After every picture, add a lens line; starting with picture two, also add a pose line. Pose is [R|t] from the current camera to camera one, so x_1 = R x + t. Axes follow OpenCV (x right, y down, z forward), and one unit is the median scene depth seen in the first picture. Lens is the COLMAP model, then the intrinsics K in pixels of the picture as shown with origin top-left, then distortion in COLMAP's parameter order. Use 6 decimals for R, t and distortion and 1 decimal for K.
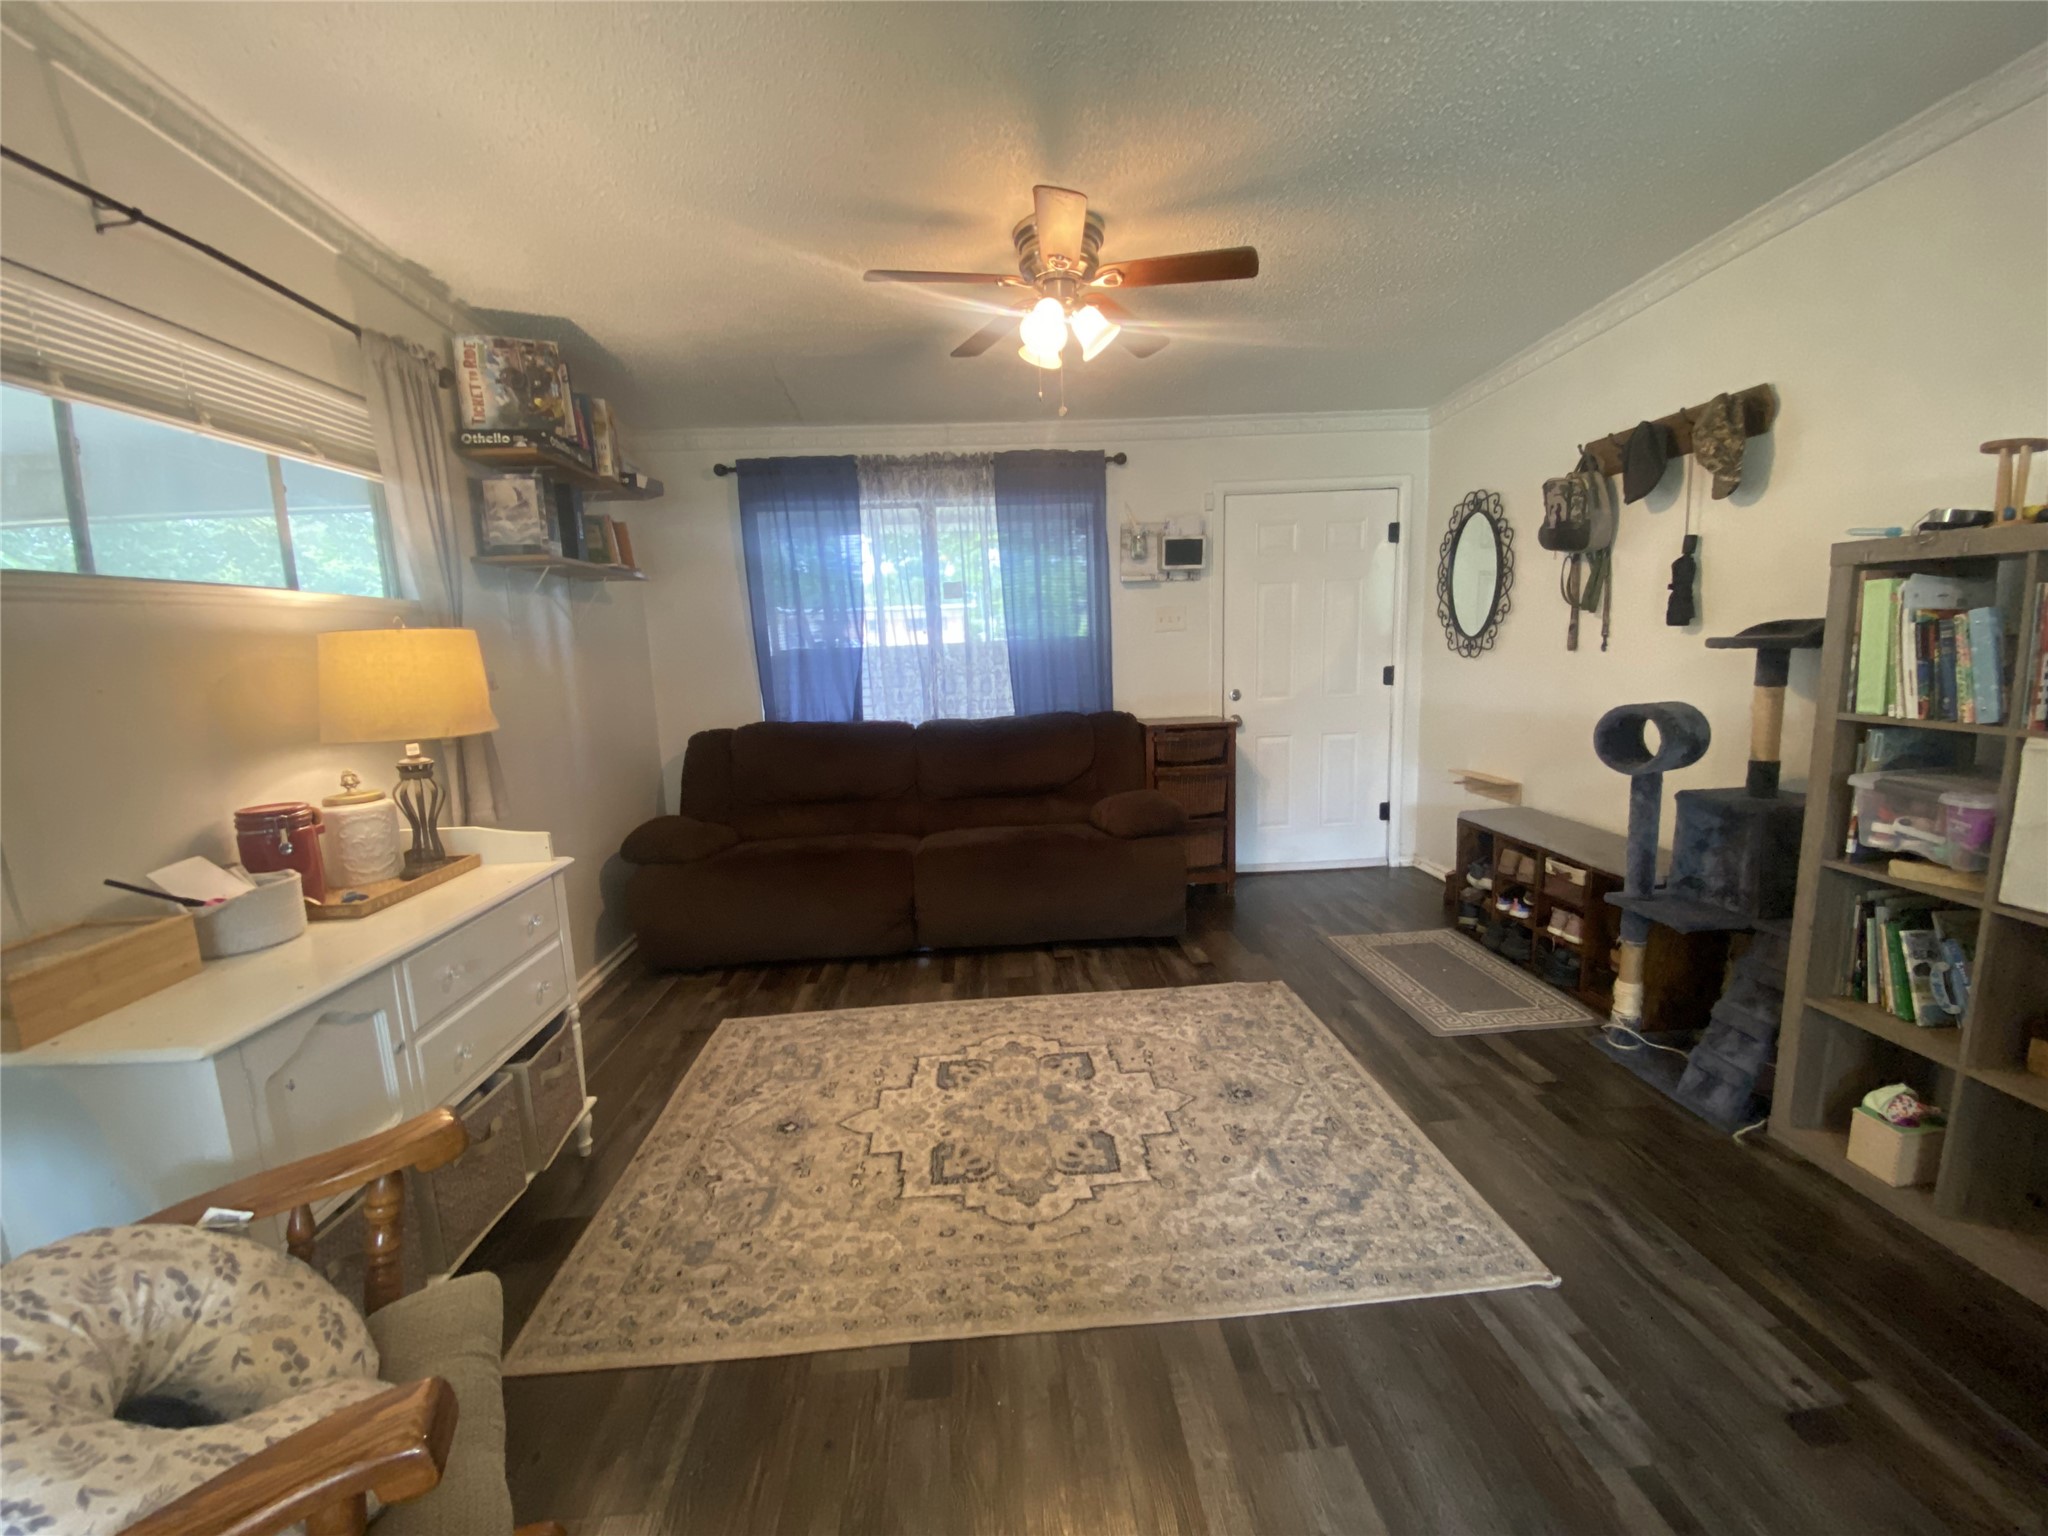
lens RADIAL K [[823.8, 0, 1024.7], [0, 823.8, 763.0], [0, 0, 1]] dist [0.042219, -0.039360]
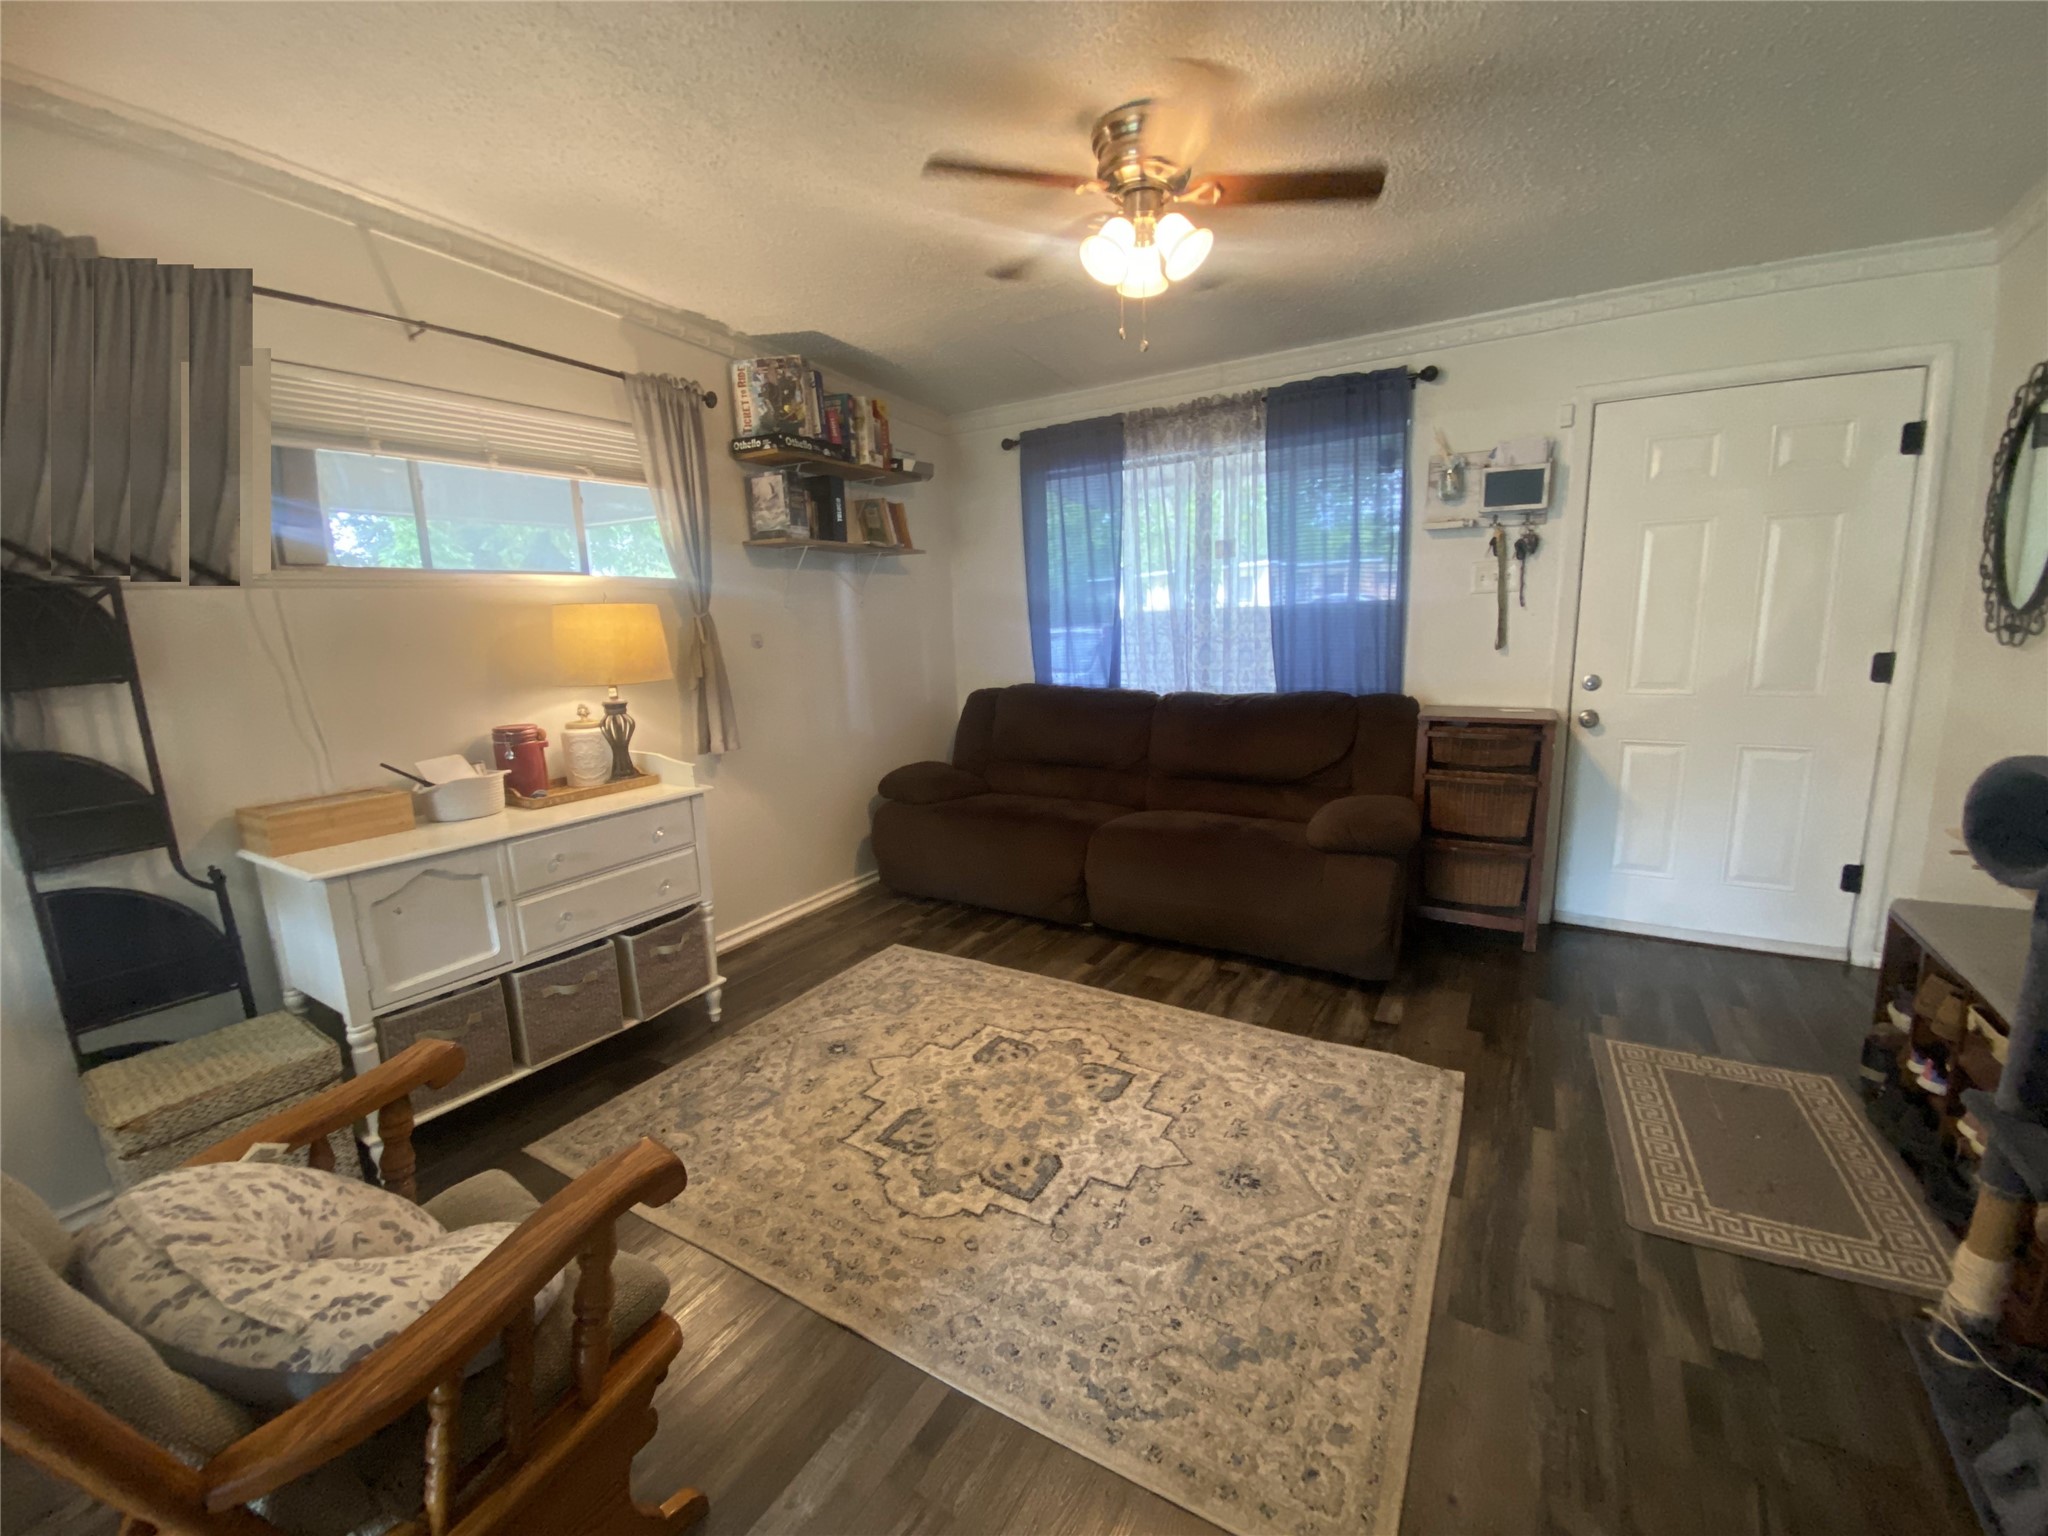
lens RADIAL K [[827.8, 0, 1025.1], [0, 827.8, 764.8], [0, 0, 1]] dist [0.036632, -0.030524]
pose [[0.823061, 0.113642, -0.556467, 0.436065], [-0.082947, 0.993324, 0.080173, -0.047219], [0.561863, -0.019830, 0.826993, 0.187640]]
